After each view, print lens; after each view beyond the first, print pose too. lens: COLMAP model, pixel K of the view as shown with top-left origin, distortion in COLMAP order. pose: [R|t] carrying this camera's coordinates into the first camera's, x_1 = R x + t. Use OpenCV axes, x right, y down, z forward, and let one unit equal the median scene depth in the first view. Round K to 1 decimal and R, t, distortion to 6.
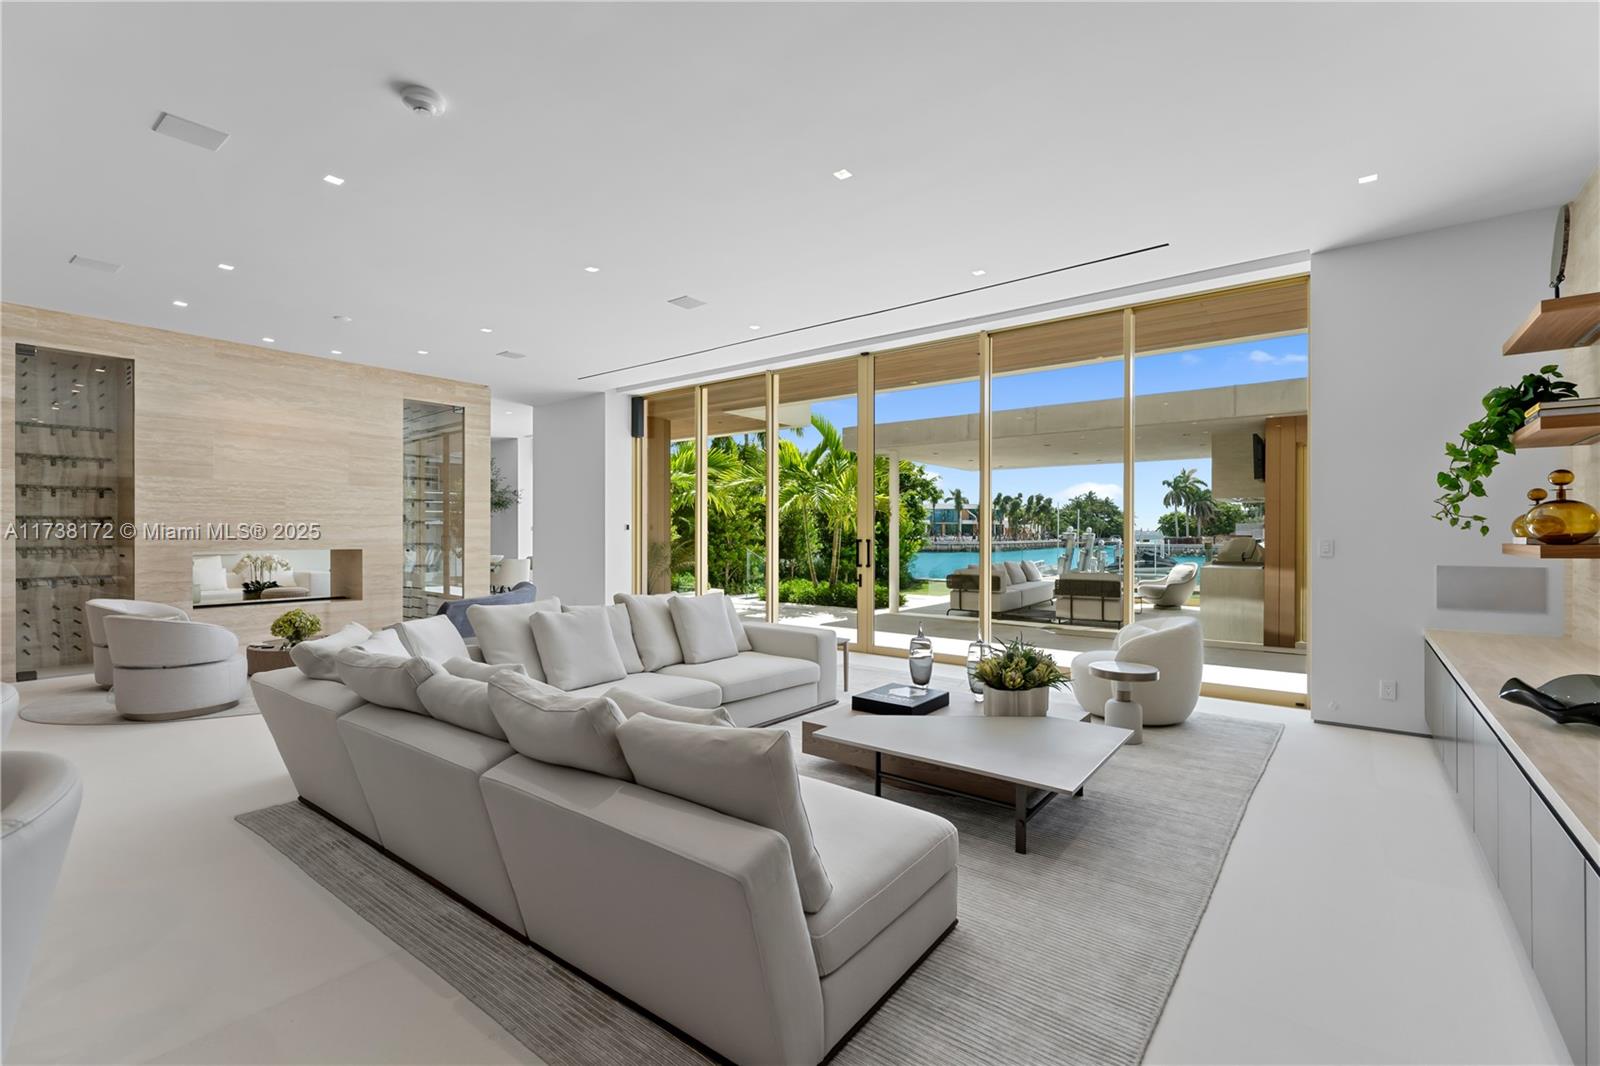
lens RADIAL K [[697.2, 0, 800.0], [0, 697.2, 533.0], [0, 0, 1]] dist [-0.000345, 0.000289]
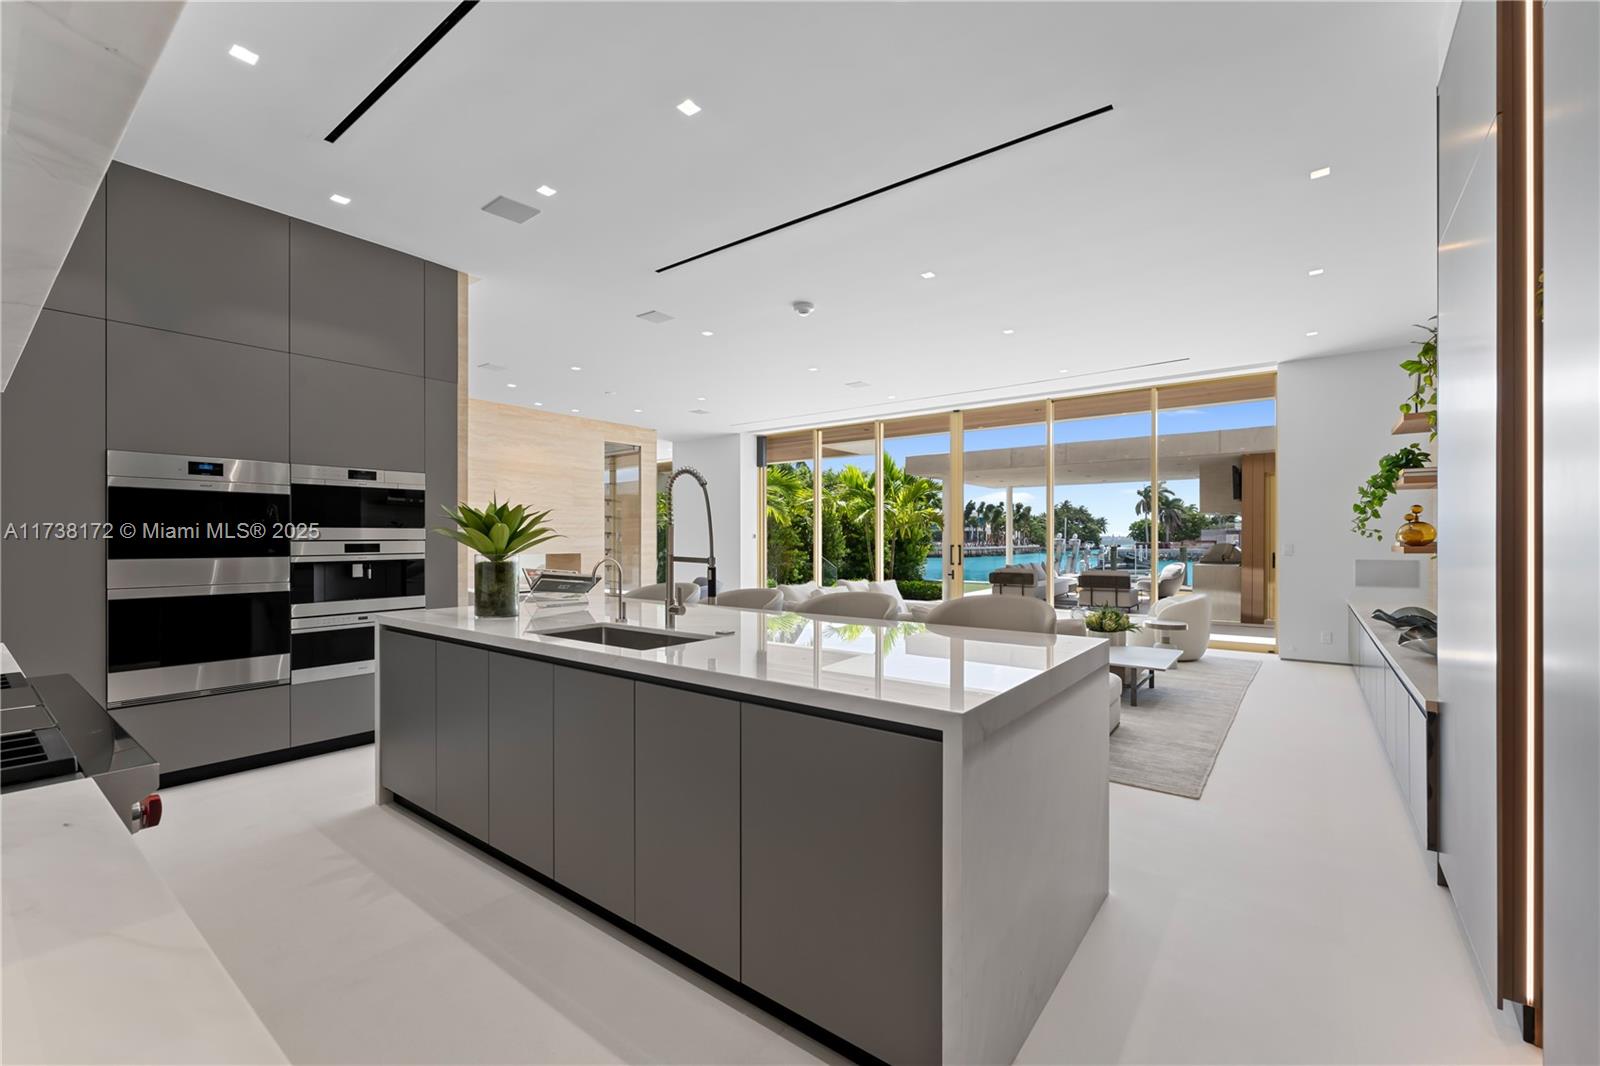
lens RADIAL K [[660.5, 0, 797.4], [0, 660.5, 539.4], [0, 0, 1]] dist [-0.002136, -0.000253]
pose [[0.999939, -0.003129, 0.010578, -0.229333], [0.003133, 0.999995, -0.000364, -0.002300], [-0.010577, 0.000397, 0.999944, -0.297541]]
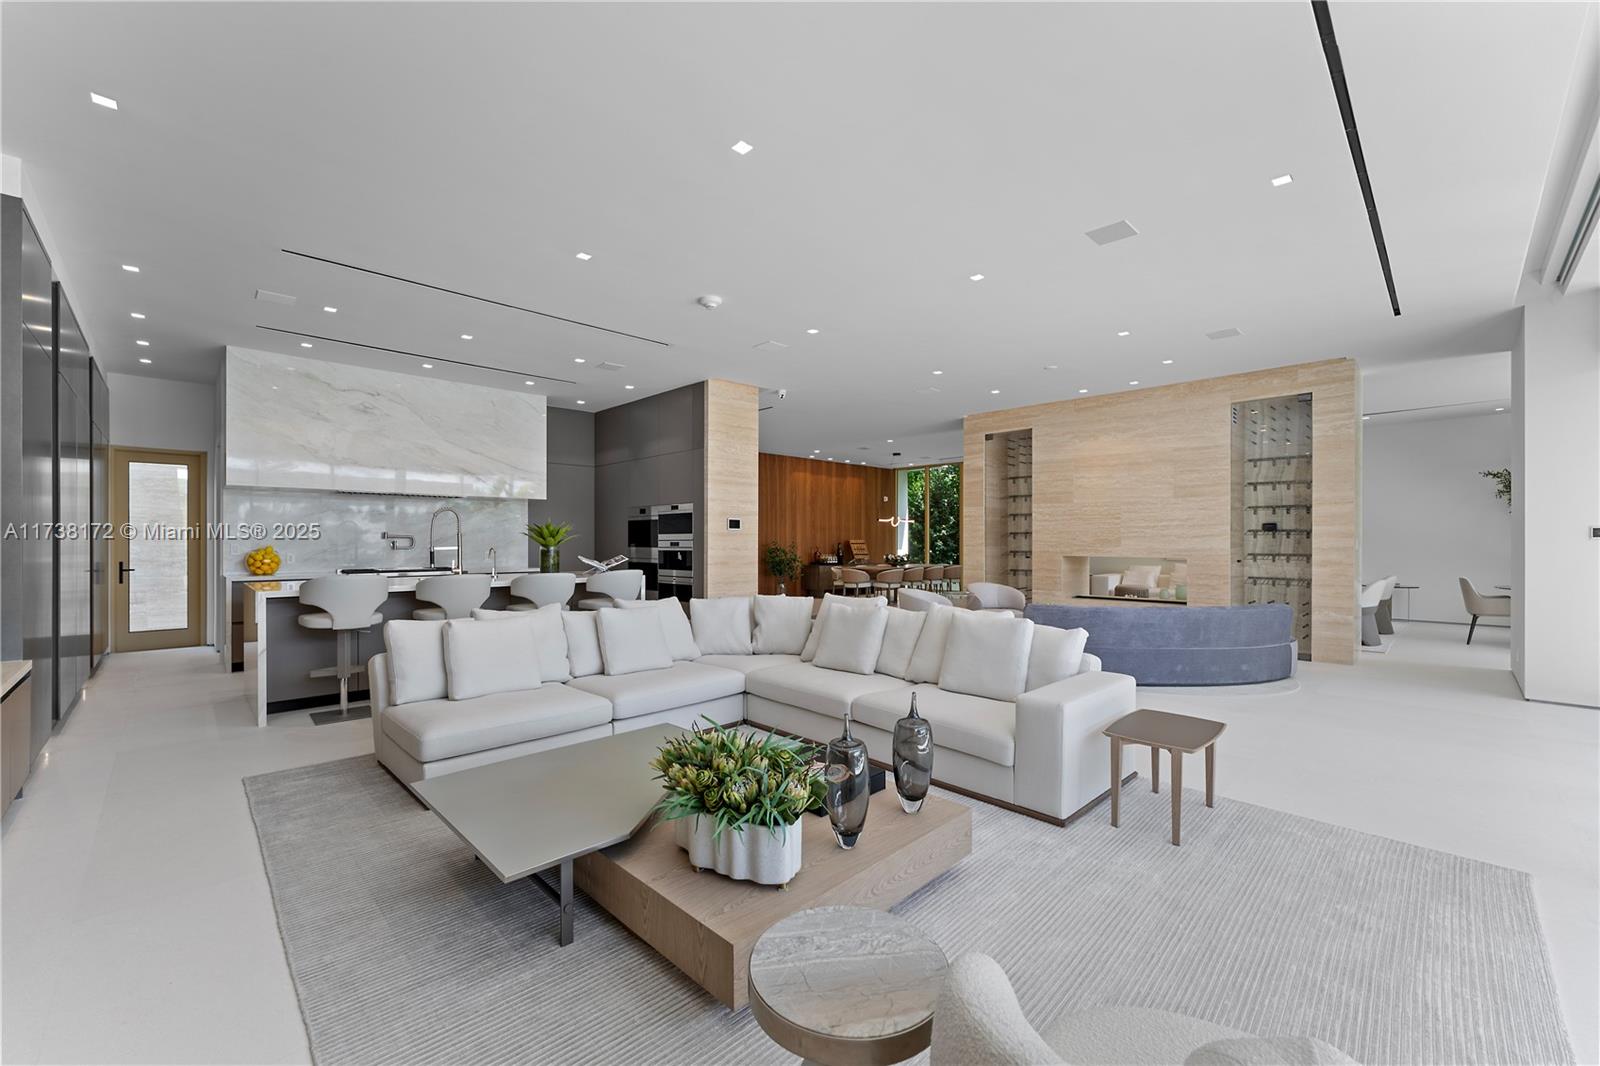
lens RADIAL K [[642.8, 0, 794.4], [0, 642.8, 543.3], [0, 0, 1]] dist [-0.000610, -0.000033]
pose [[-0.133313, 0.001757, -0.991072, 0.423593], [-0.001129, 0.999998, 0.001924, -0.000353], [0.991073, 0.001375, -0.133310, 0.565285]]
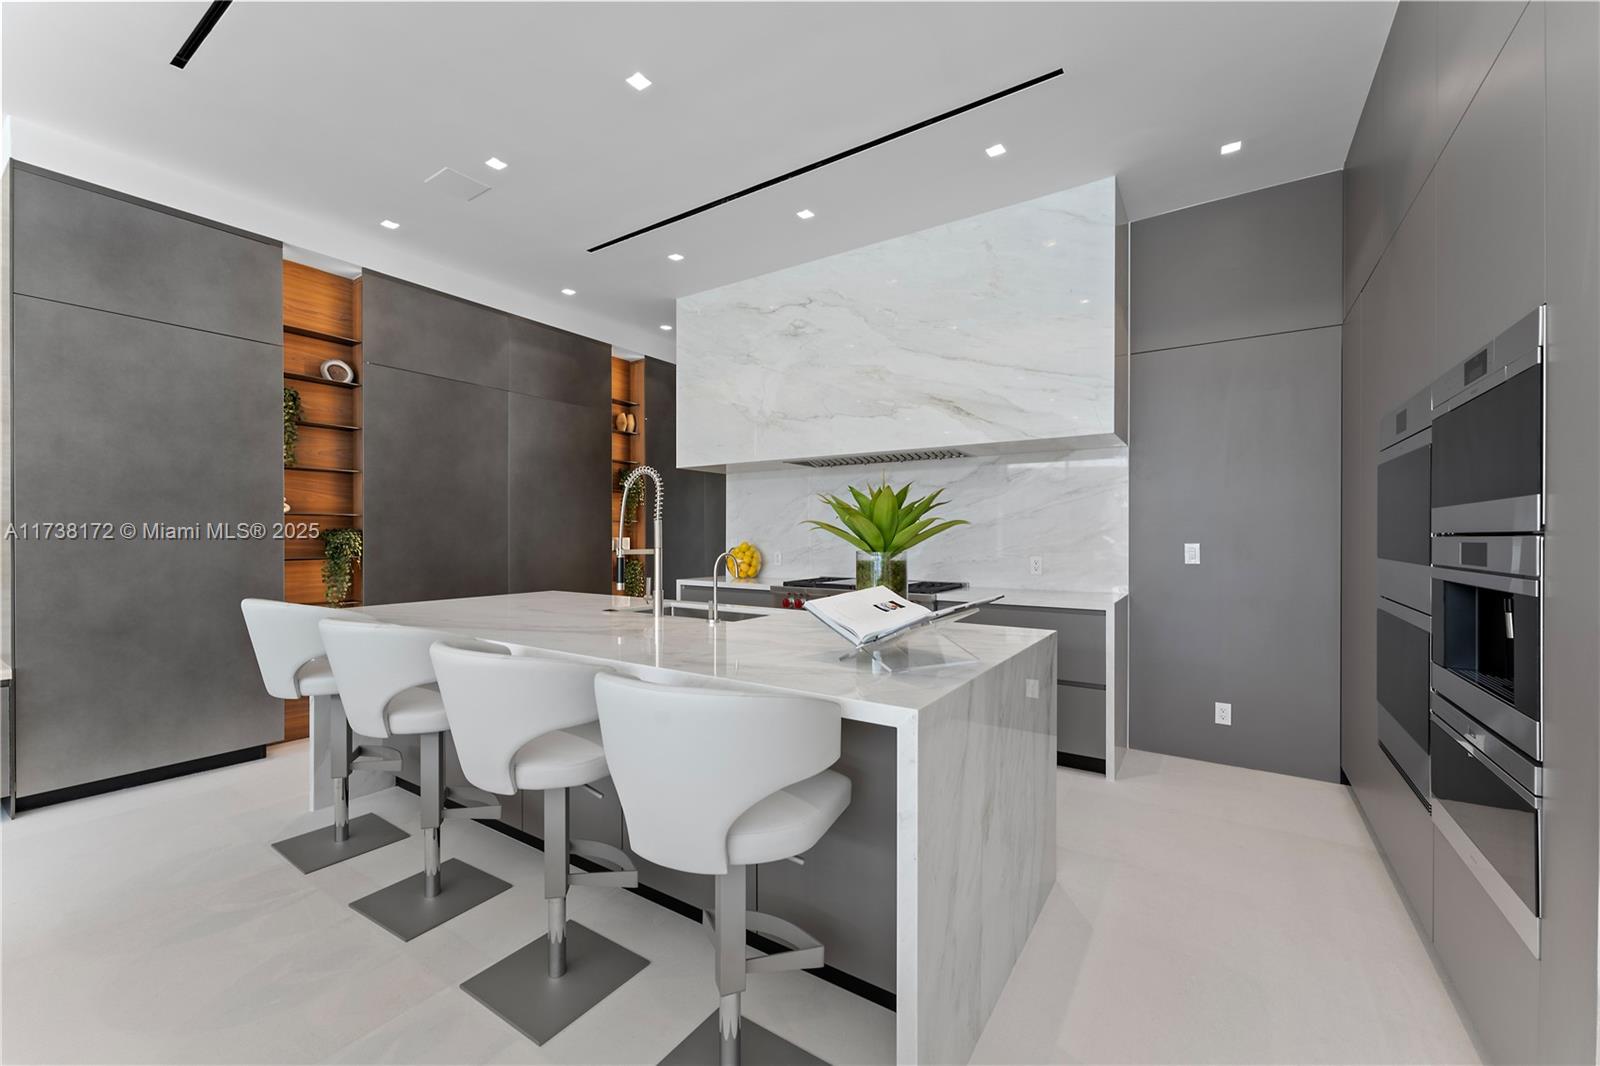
lens RADIAL K [[635.5, 0, 793.4], [0, 635.5, 530.2], [0, 0, 1]] dist [0.000581, -0.000287]
pose [[-0.997712, -0.003528, -0.067521, -0.345616], [-0.003456, 0.999993, -0.001174, -0.004476], [0.067525, -0.000938, -0.997717, 0.424209]]
